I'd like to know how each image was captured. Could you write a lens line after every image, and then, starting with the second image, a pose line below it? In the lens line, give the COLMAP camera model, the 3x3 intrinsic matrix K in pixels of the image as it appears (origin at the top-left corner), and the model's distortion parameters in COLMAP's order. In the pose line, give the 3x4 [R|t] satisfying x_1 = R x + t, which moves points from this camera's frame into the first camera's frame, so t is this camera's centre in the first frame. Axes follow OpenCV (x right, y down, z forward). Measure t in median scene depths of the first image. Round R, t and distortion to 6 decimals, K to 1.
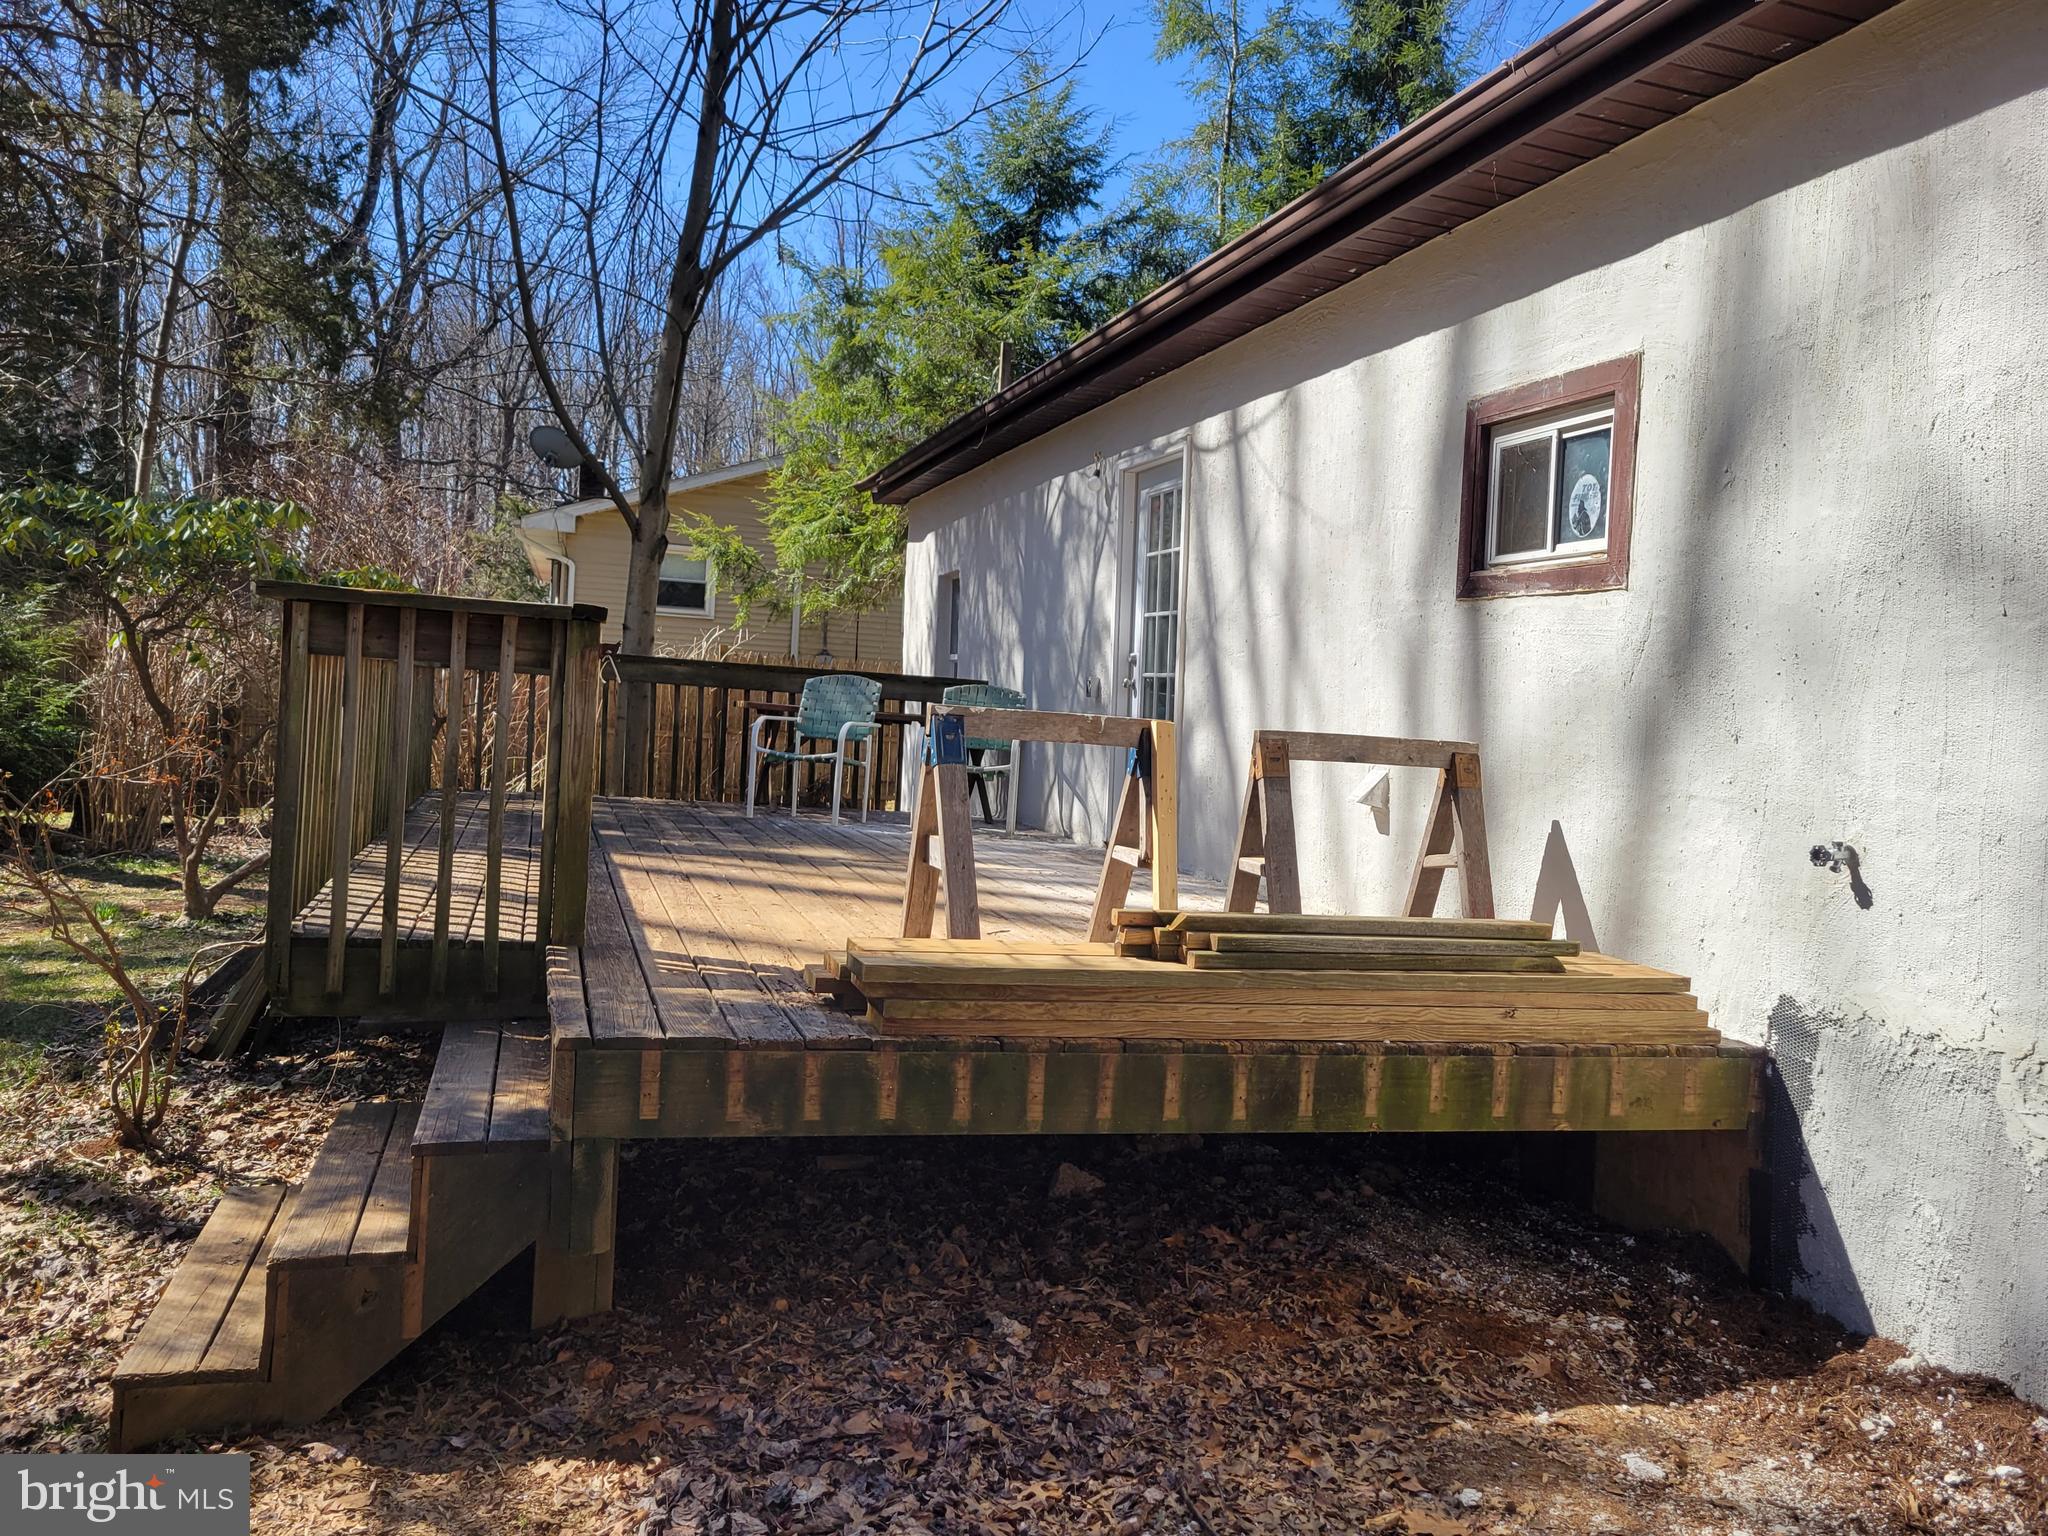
lens RADIAL K [[1571.3, 0, 1022.1], [0, 1571.3, 779.0], [0, 0, 1]] dist [0.047730, -0.020769]
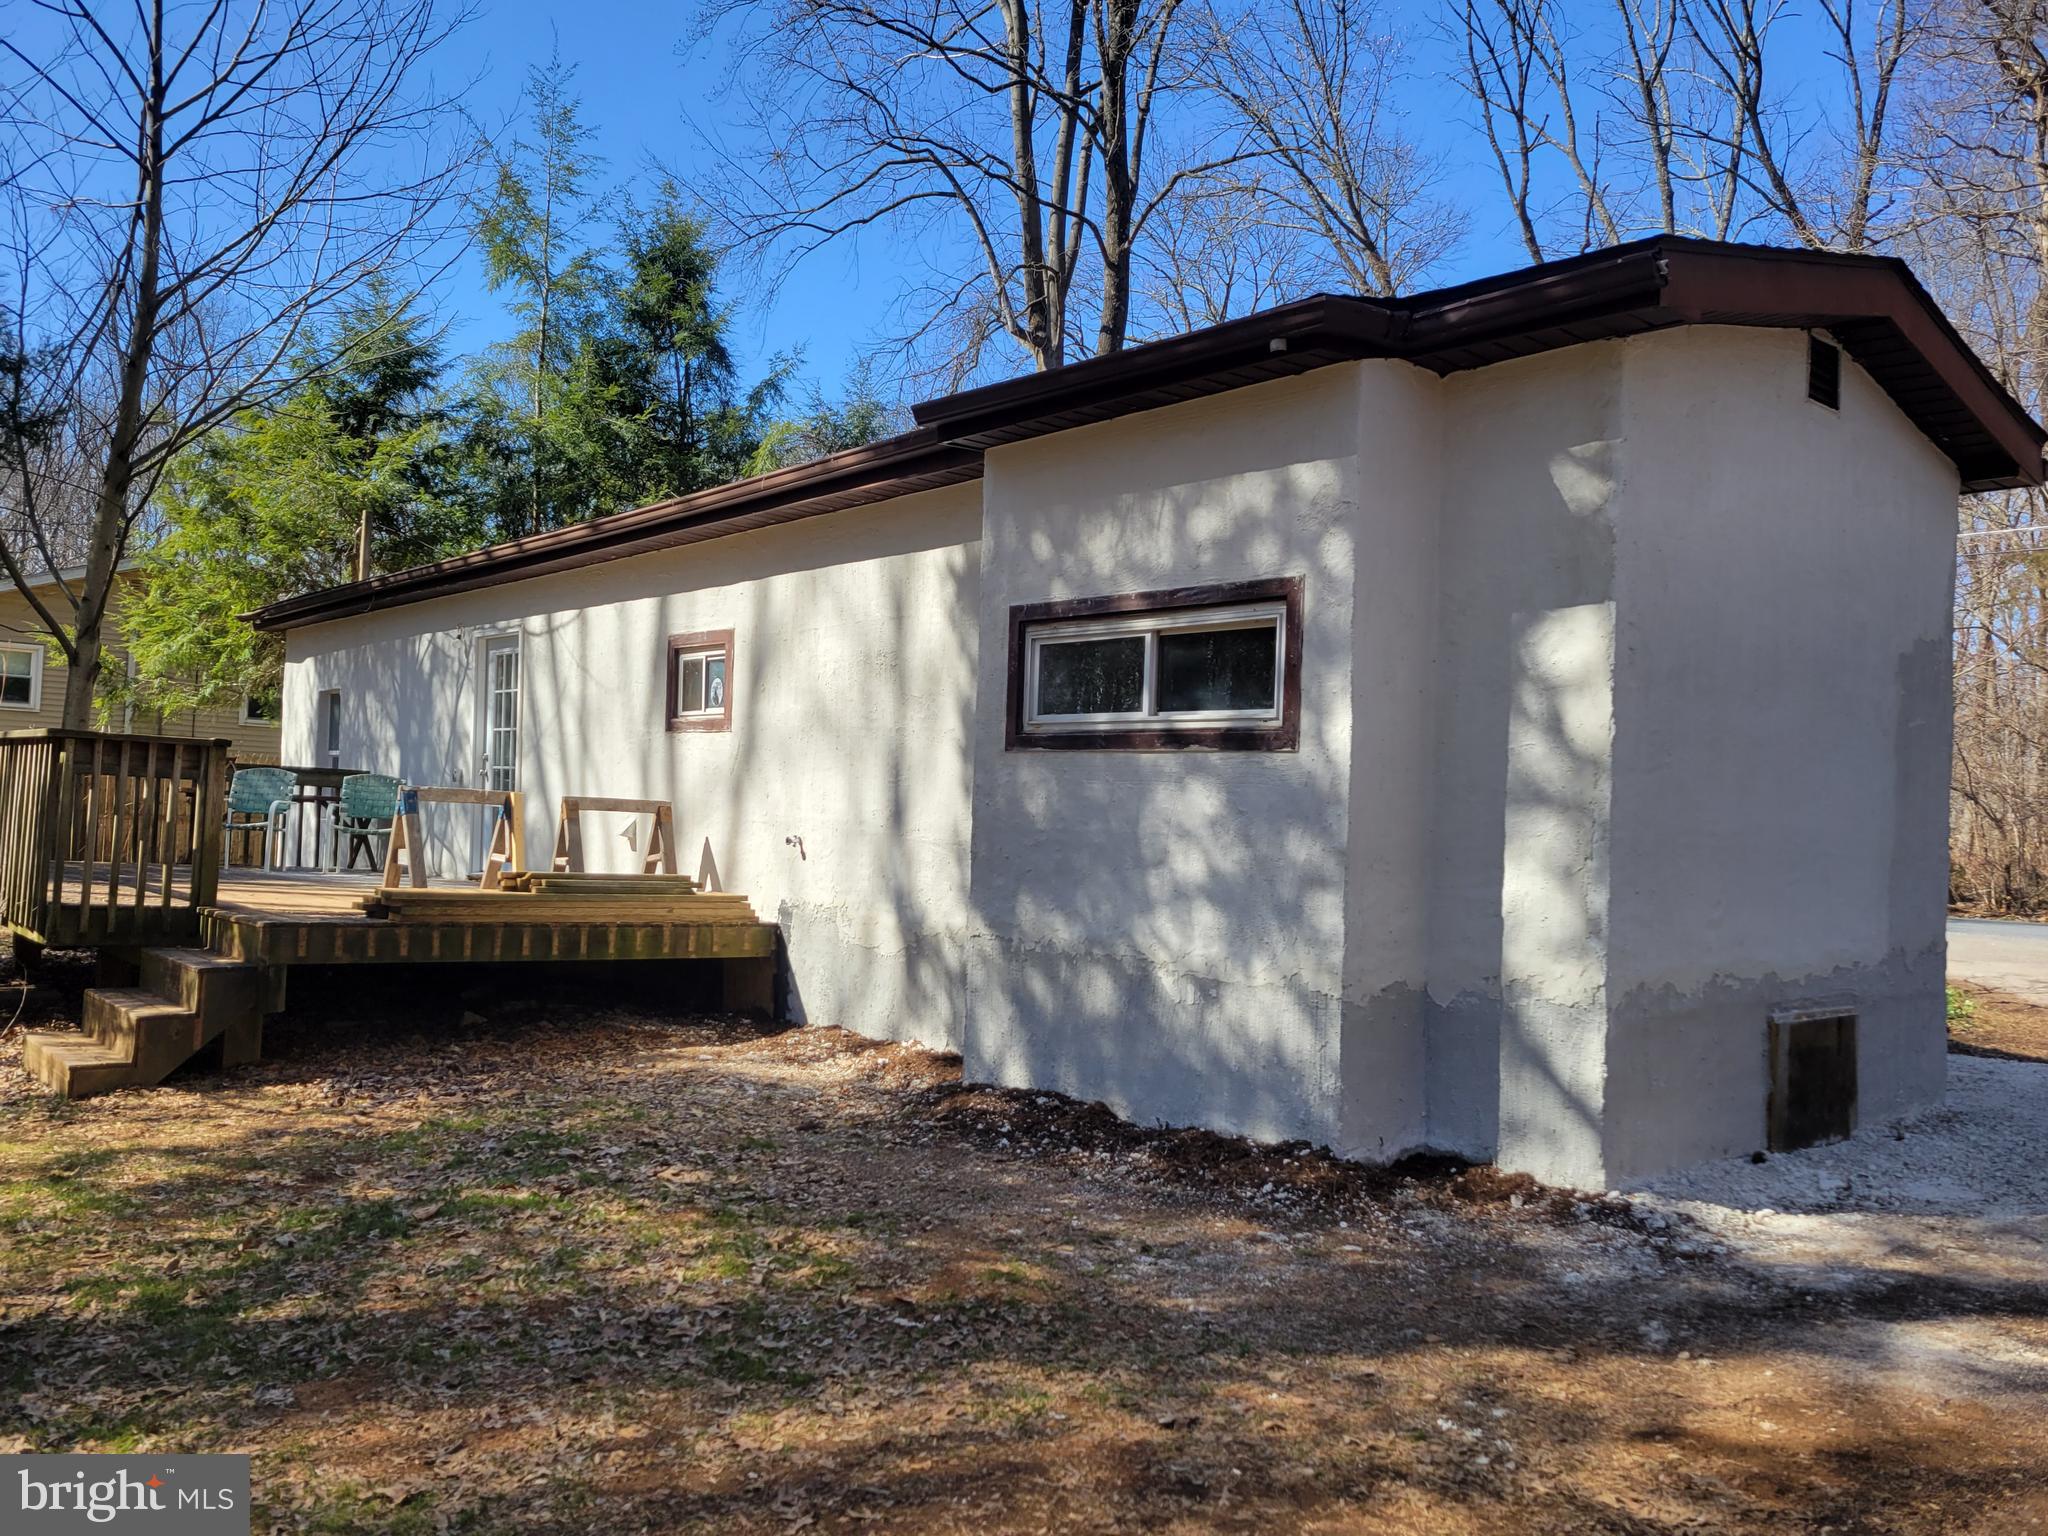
lens RADIAL K [[1571.3, 0, 1012.8], [0, 1571.3, 757.9], [0, 0, 1]] dist [0.047730, -0.020769]
pose [[0.915228, -0.003473, 0.402922, -0.107320], [0.030028, 0.997770, -0.059607, 0.043937], [-0.401817, 0.066652, 0.913291, -0.838463]]
